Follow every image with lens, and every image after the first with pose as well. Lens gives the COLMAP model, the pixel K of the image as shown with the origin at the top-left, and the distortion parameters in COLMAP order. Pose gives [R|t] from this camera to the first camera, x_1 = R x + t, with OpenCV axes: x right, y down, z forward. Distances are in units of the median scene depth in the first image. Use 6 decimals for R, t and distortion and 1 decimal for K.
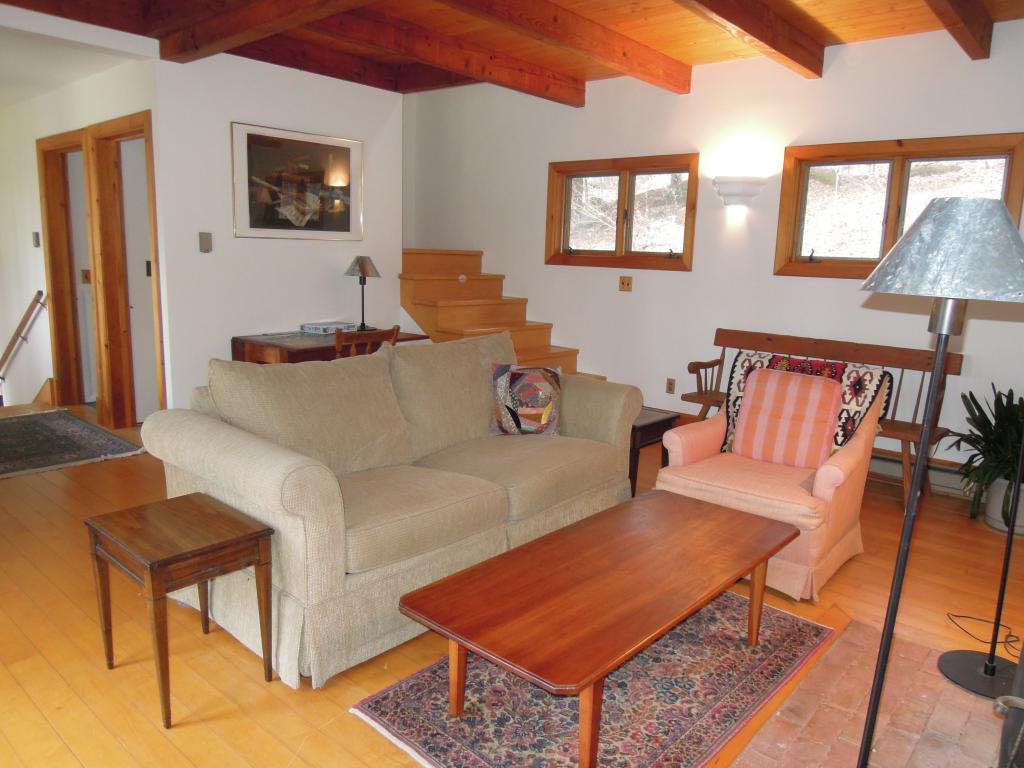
lens RADIAL K [[720.8, 0, 516.0], [0, 720.8, 385.5], [0, 0, 1]] dist [-0.031665, -0.001709]
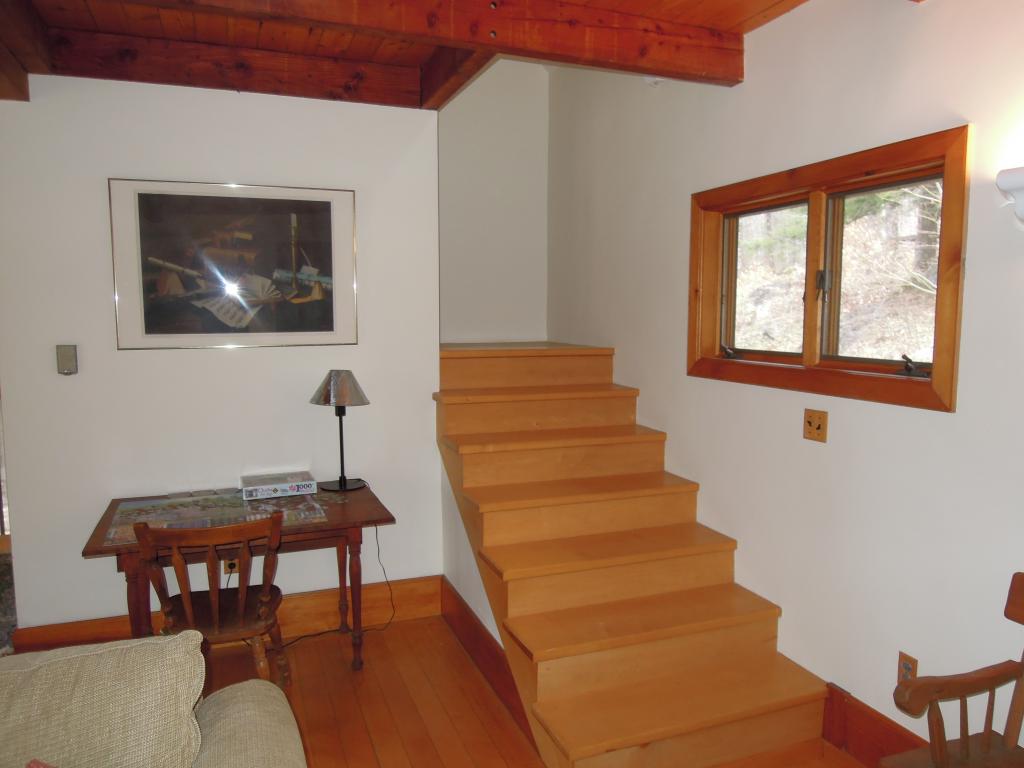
lens RADIAL K [[720.8, 0, 516.0], [0, 720.8, 385.5], [0, 0, 1]] dist [-0.031665, -0.001709]
pose [[0.885276, 0.014542, -0.464838, 0.208021], [-0.057442, 0.995277, -0.078261, -0.126001], [0.461505, 0.095983, 0.881930, 0.519867]]
